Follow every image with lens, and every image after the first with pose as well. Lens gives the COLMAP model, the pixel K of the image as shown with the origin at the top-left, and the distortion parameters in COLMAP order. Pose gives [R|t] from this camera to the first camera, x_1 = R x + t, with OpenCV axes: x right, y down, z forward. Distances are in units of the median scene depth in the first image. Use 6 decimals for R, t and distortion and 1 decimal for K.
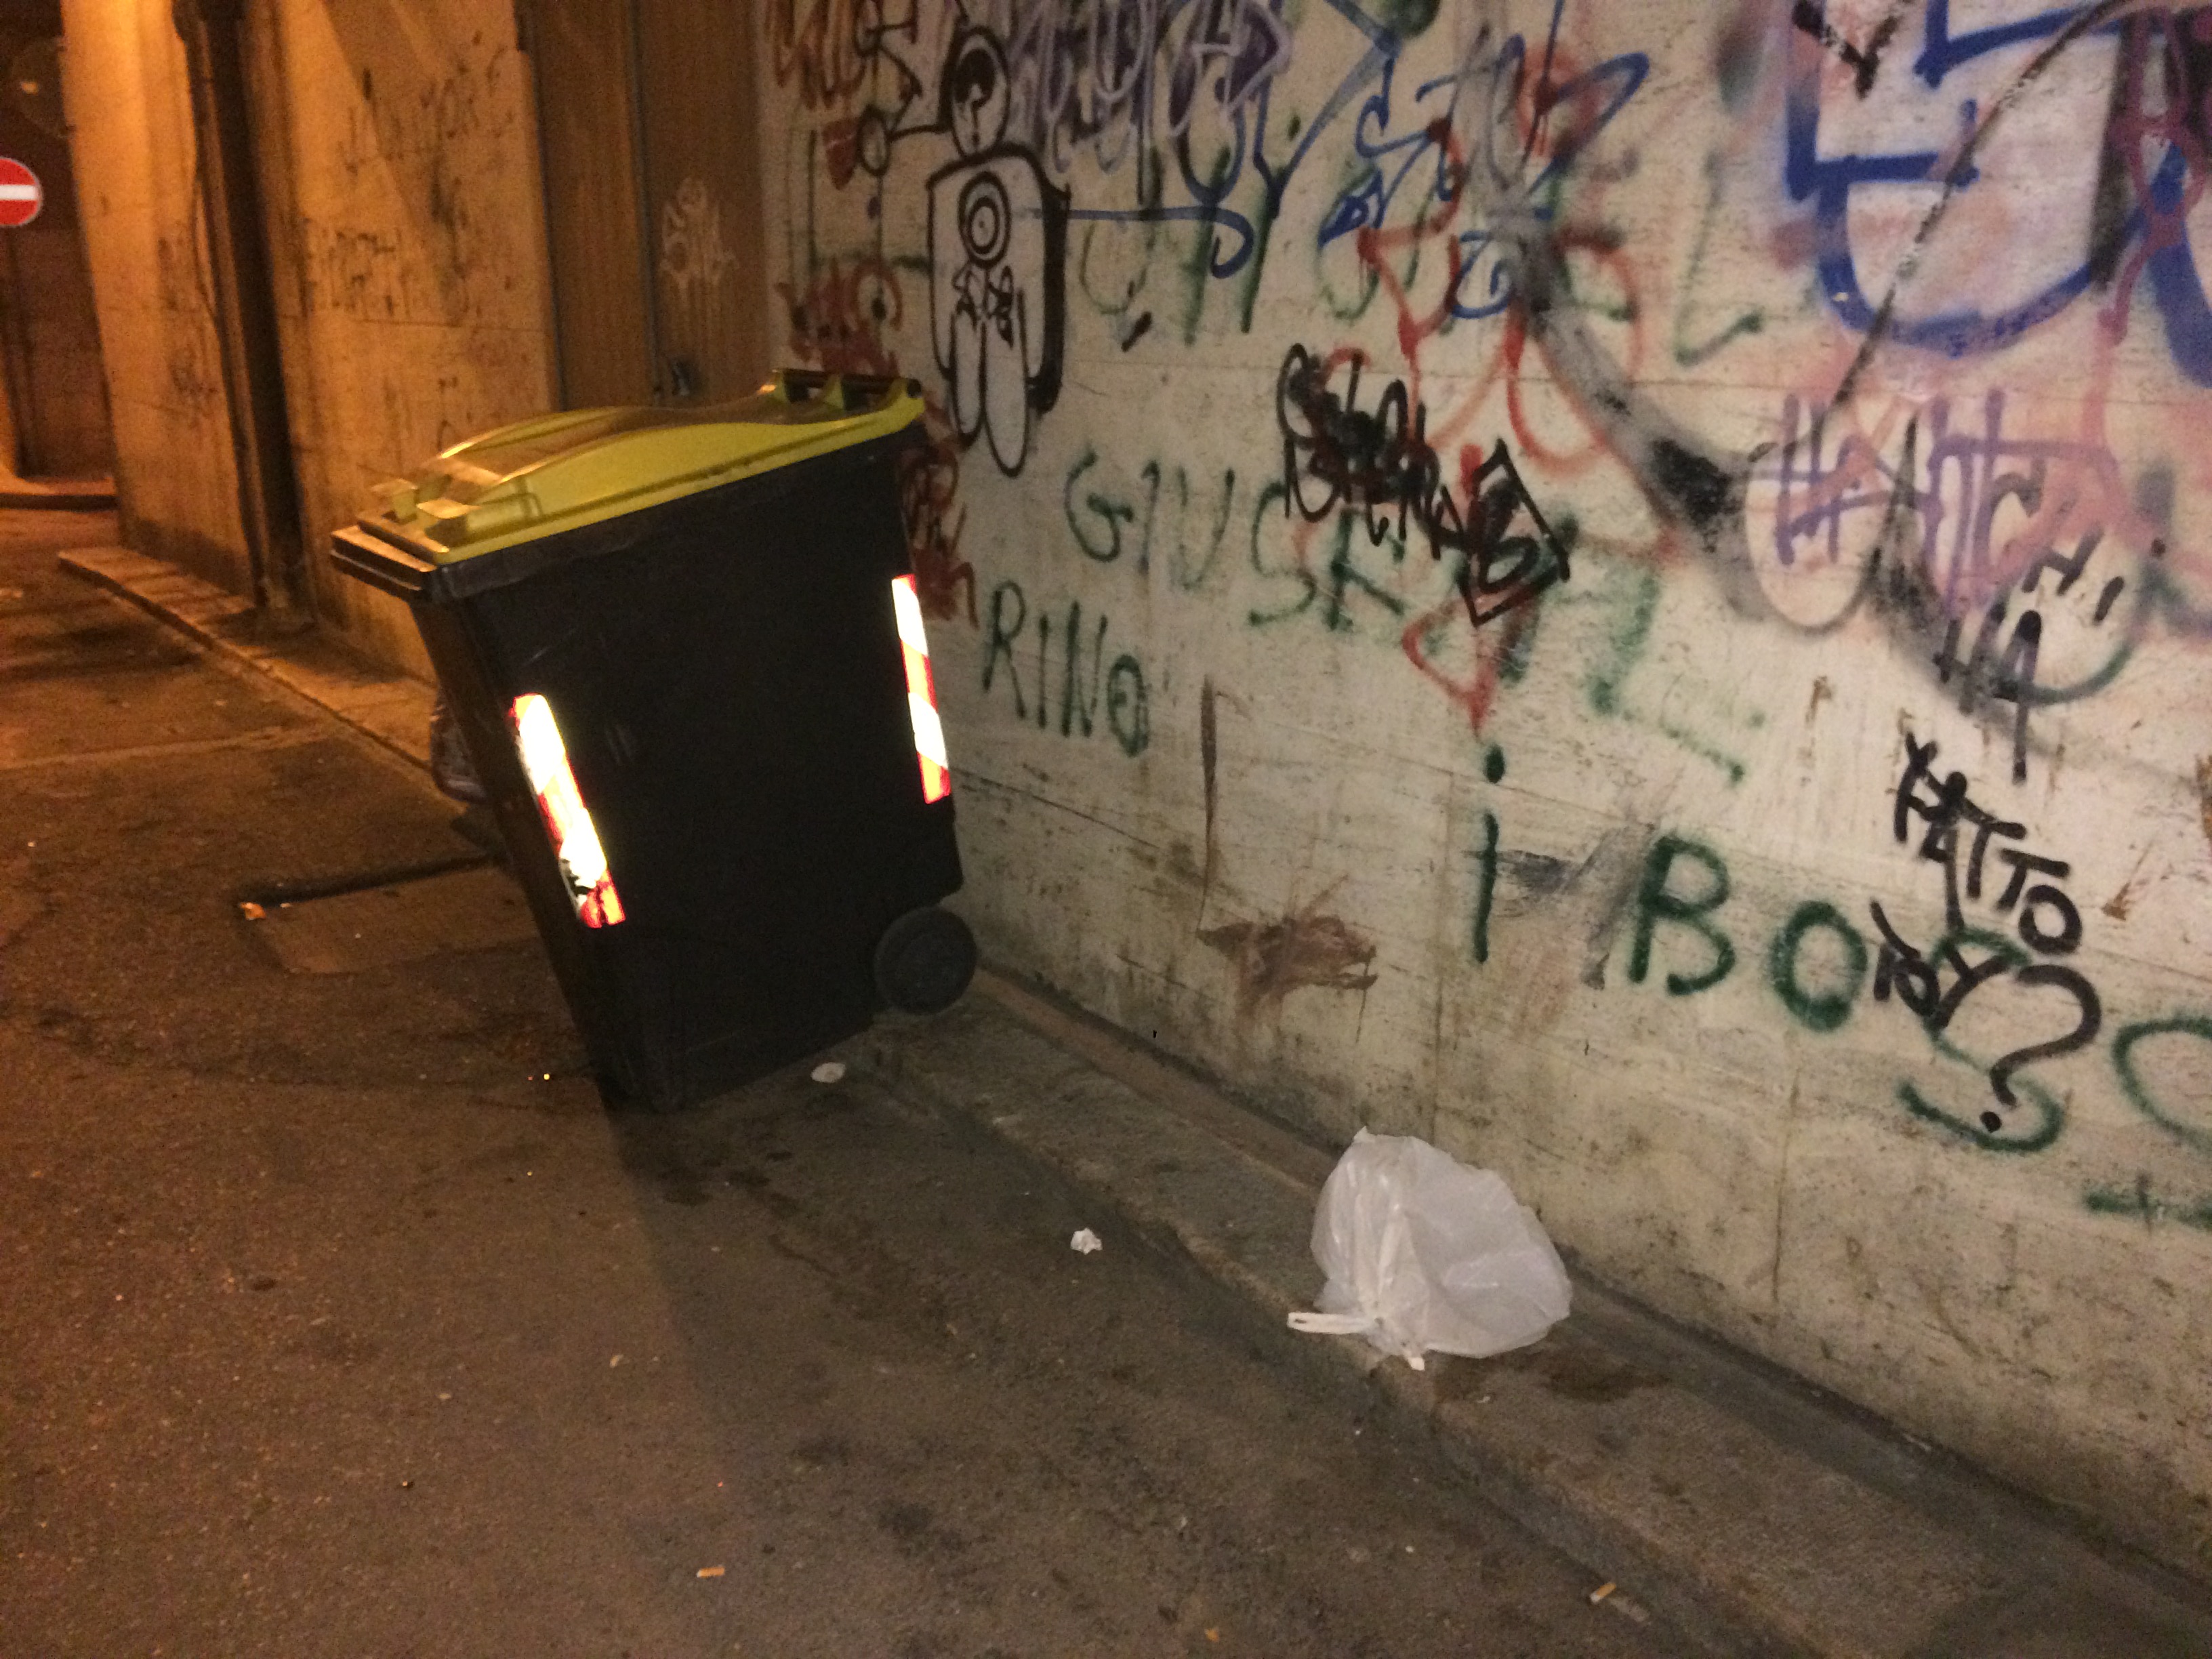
lens RADIAL K [[1871.2, 0, 1104.0], [0, 1871.2, 833.1], [0, 0, 1]] dist [0.041245, -0.041673]
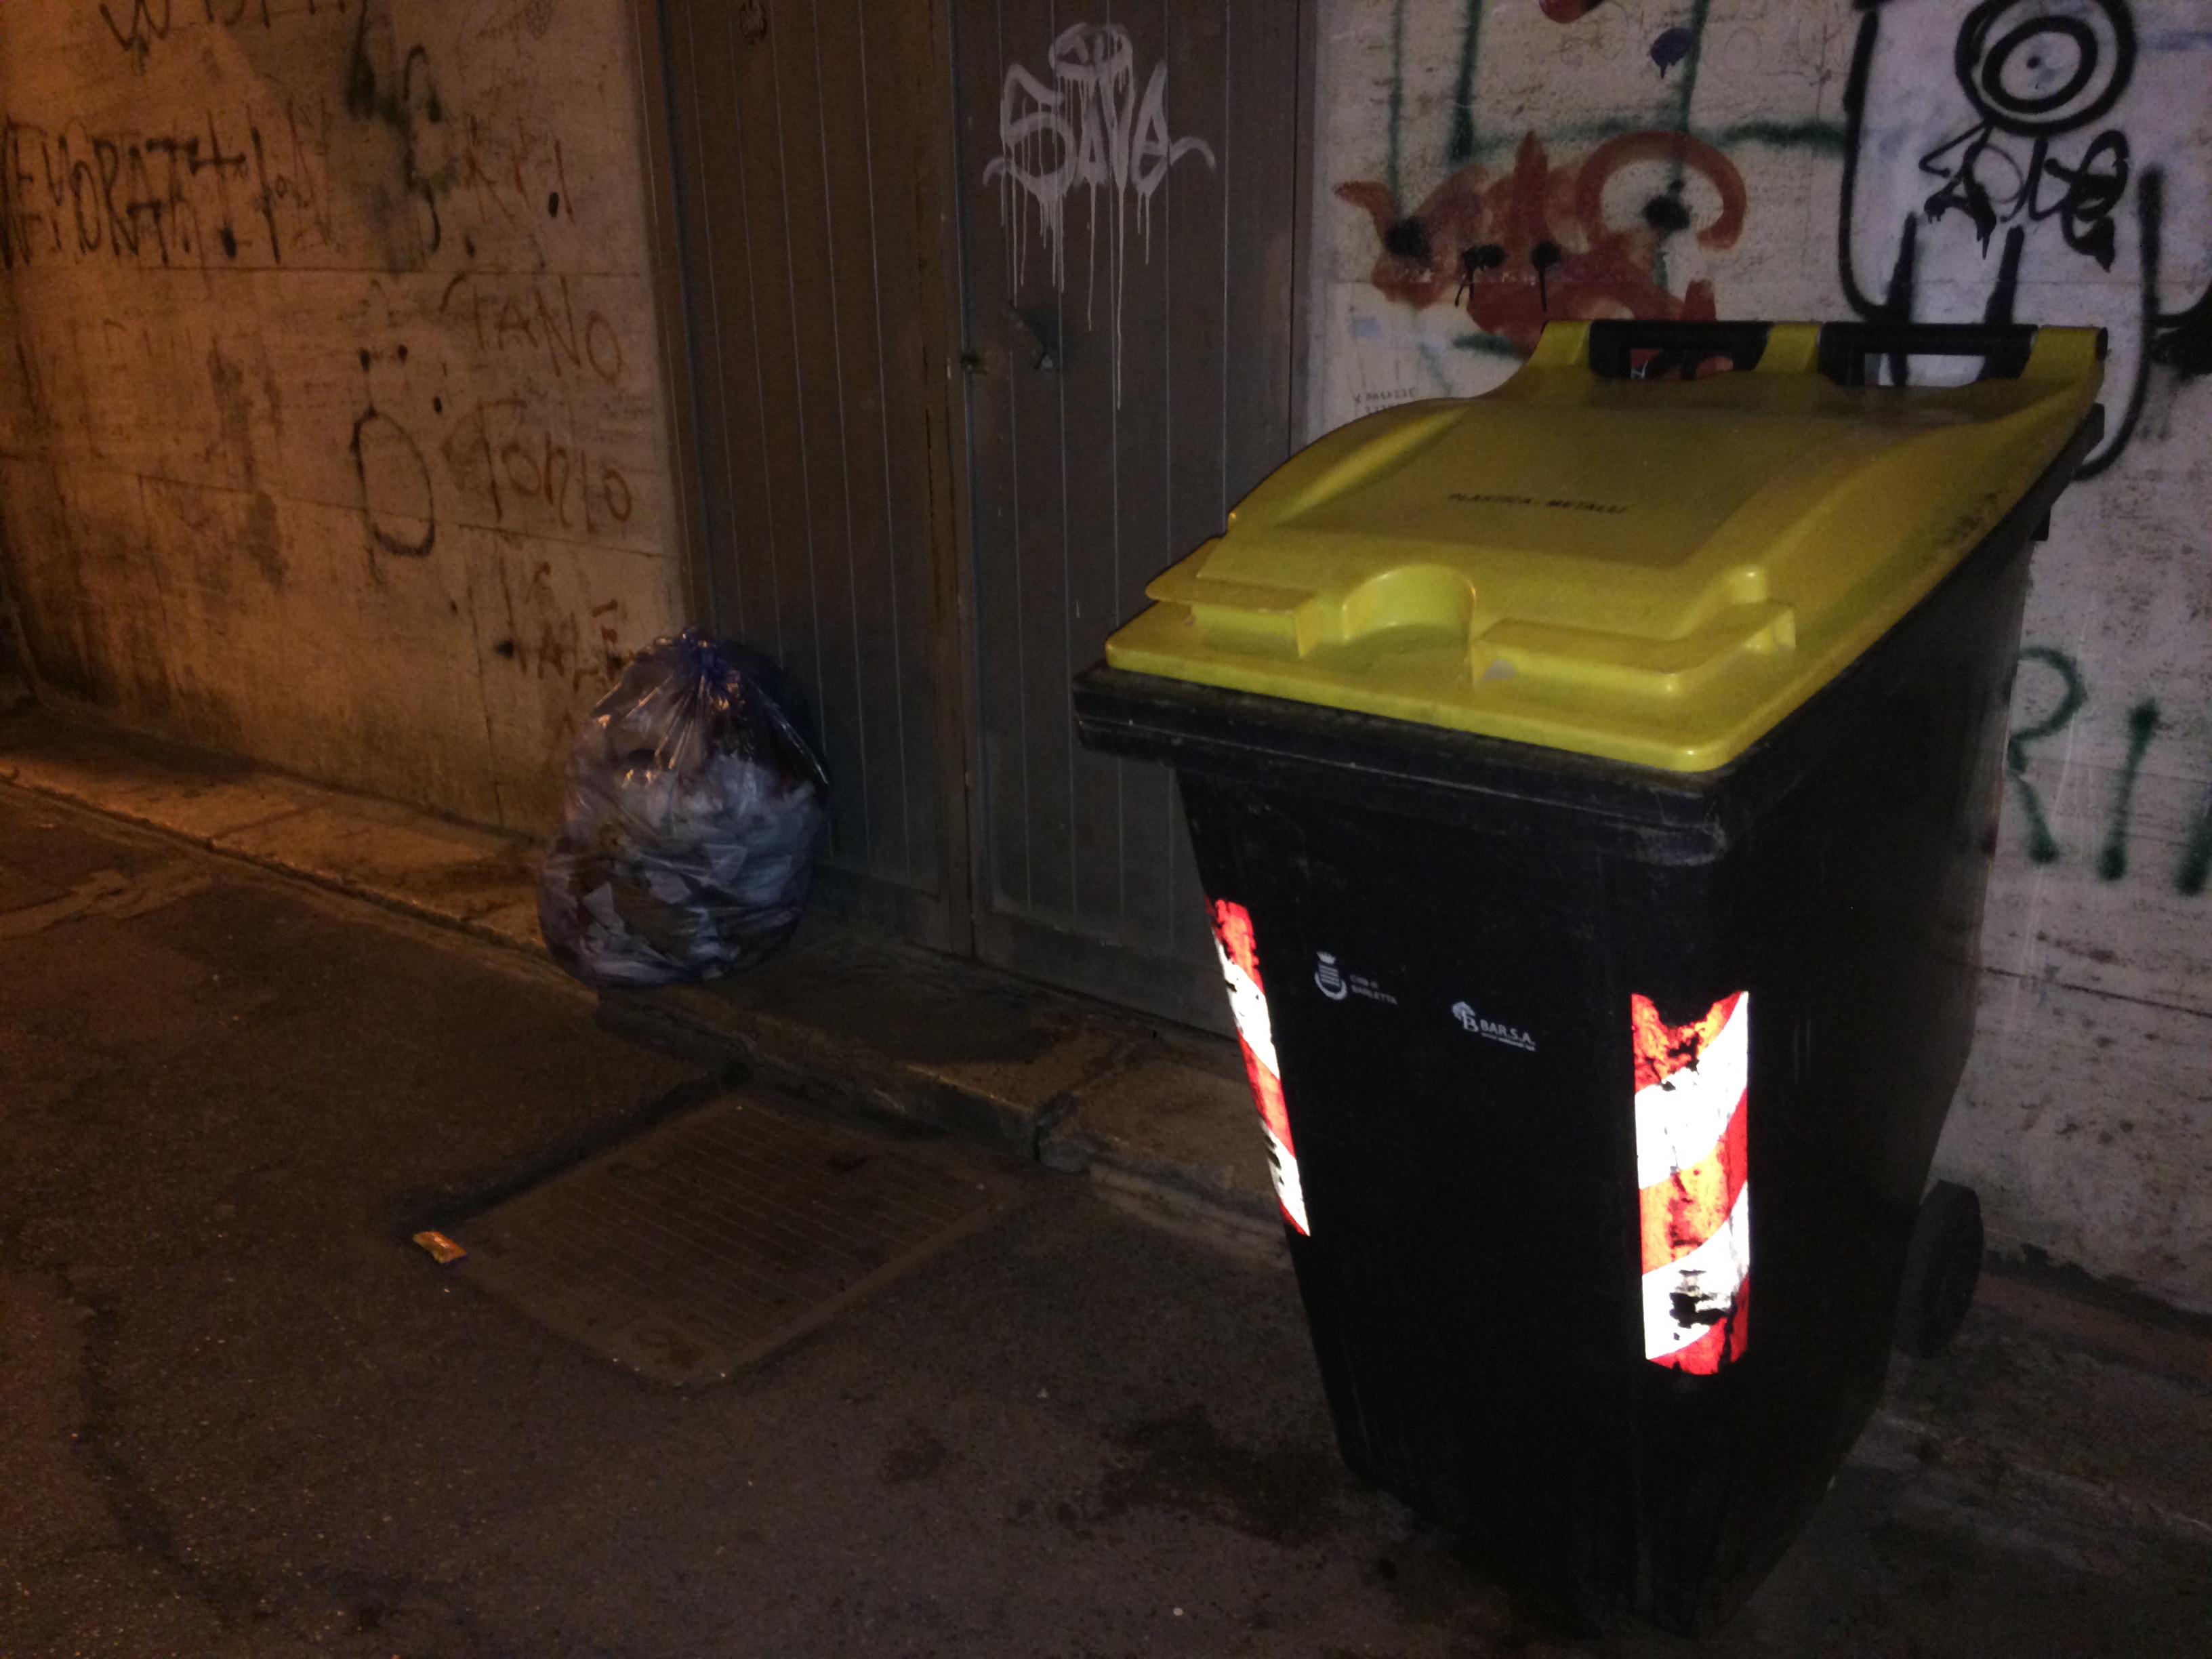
lens RADIAL K [[1871.2, 0, 1103.9], [0, 1871.2, 826.2], [0, 0, 1]] dist [0.041245, -0.041673]
pose [[0.961917, -0.097922, 0.255201, -0.446933], [0.090729, 0.995079, 0.039836, -0.112708], [-0.257846, -0.015165, 0.966067, 0.417505]]
